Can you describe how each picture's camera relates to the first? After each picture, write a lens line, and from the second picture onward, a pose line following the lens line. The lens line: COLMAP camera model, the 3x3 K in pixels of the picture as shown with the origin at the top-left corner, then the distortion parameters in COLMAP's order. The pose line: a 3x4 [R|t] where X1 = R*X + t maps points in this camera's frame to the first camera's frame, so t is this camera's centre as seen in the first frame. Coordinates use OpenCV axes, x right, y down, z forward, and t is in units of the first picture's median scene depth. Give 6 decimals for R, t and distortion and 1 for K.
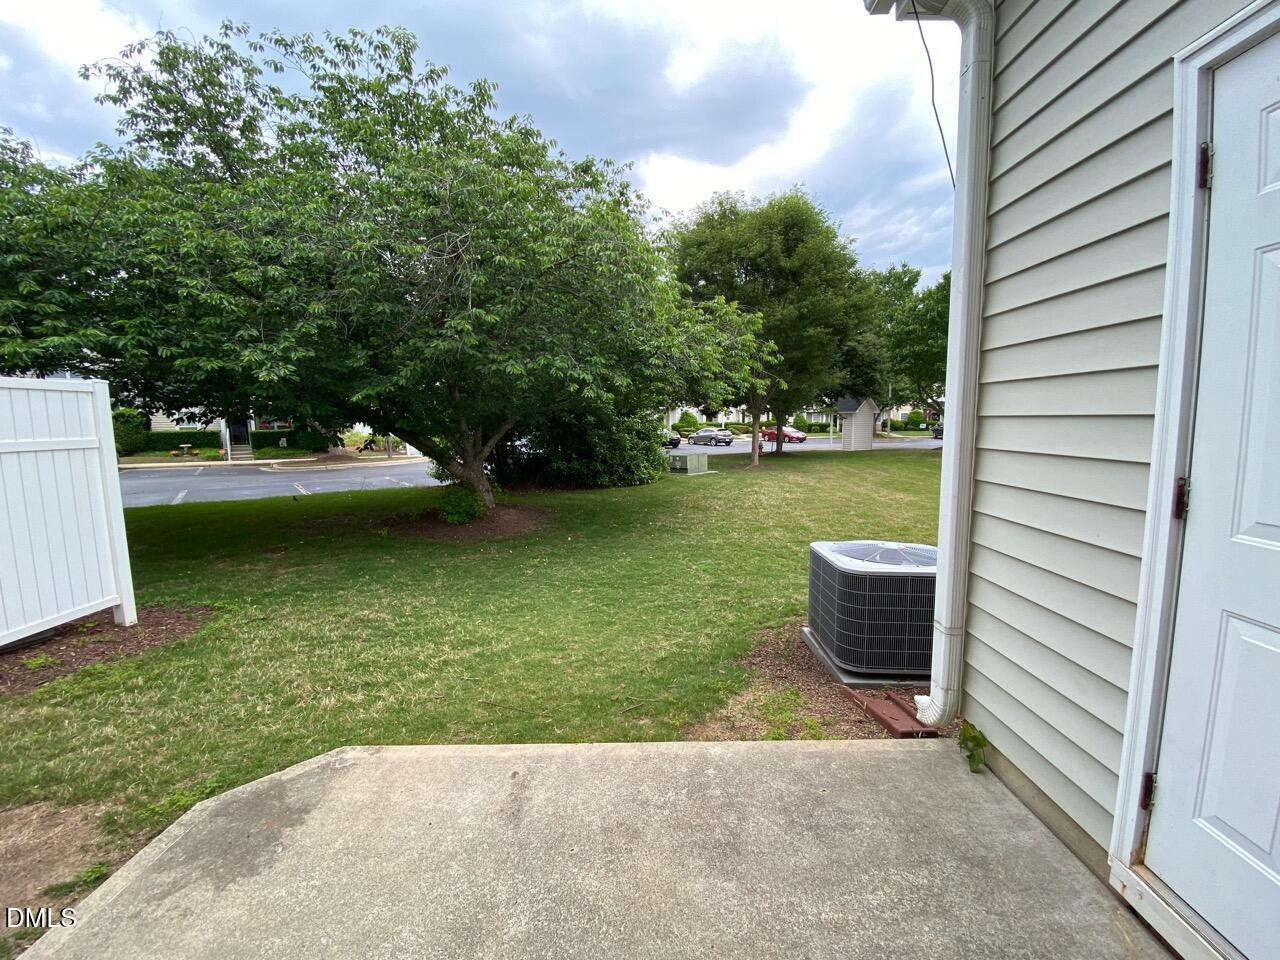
lens RADIAL K [[515.9, 0, 640.0], [0, 515.9, 480.0], [0, 0, 1]] dist [0.021816, -0.018313]
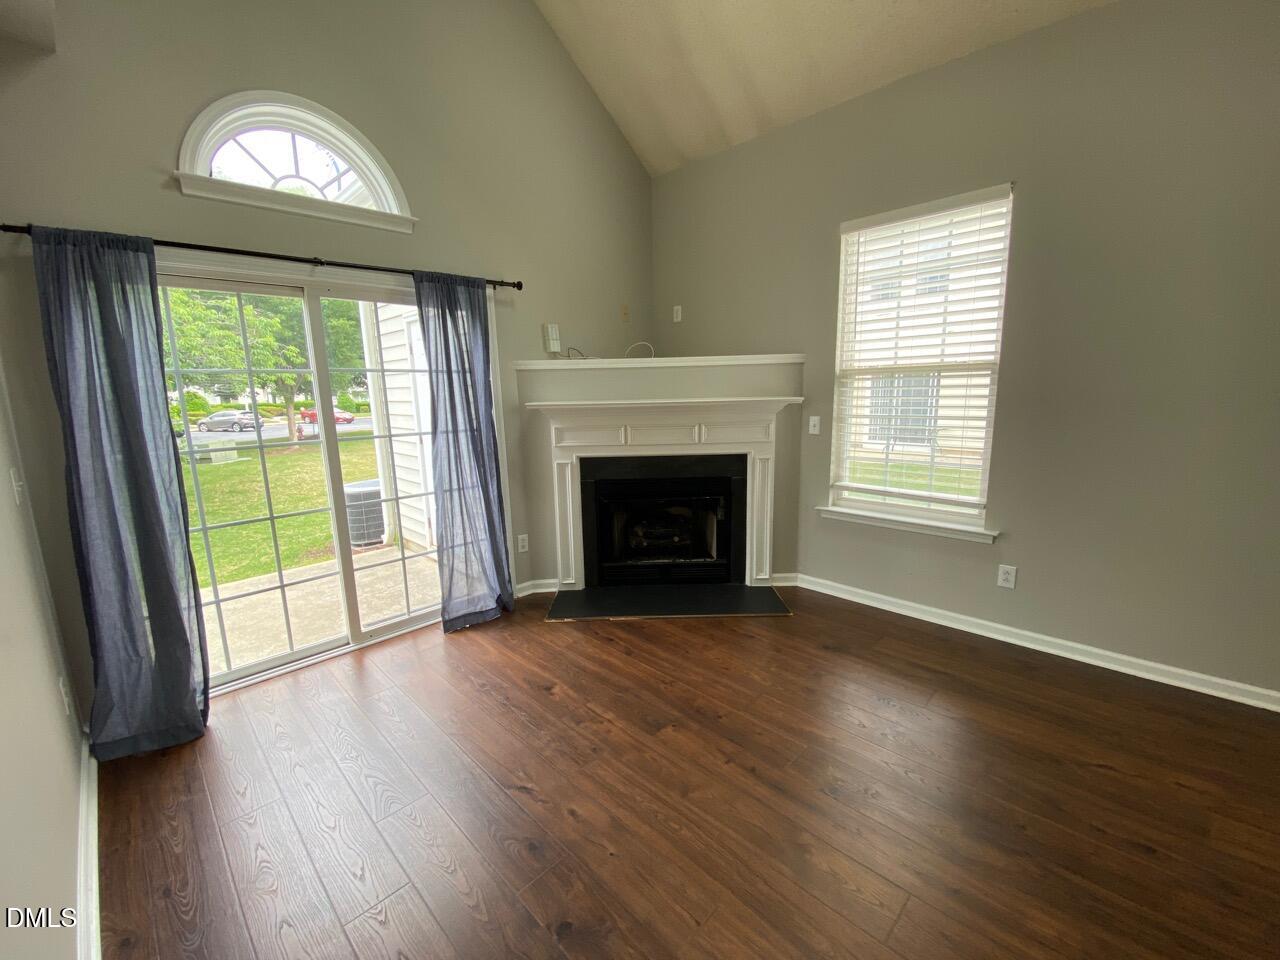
lens RADIAL K [[547.7, 0, 636.8], [0, 547.7, 486.5], [0, 0, 1]] dist [0.021351, -0.000085]
pose [[0.716781, -0.126476, 0.685733, -0.028965], [0.094026, 0.991962, 0.084674, 0.009803], [-0.690930, 0.003785, 0.722911, -0.147069]]
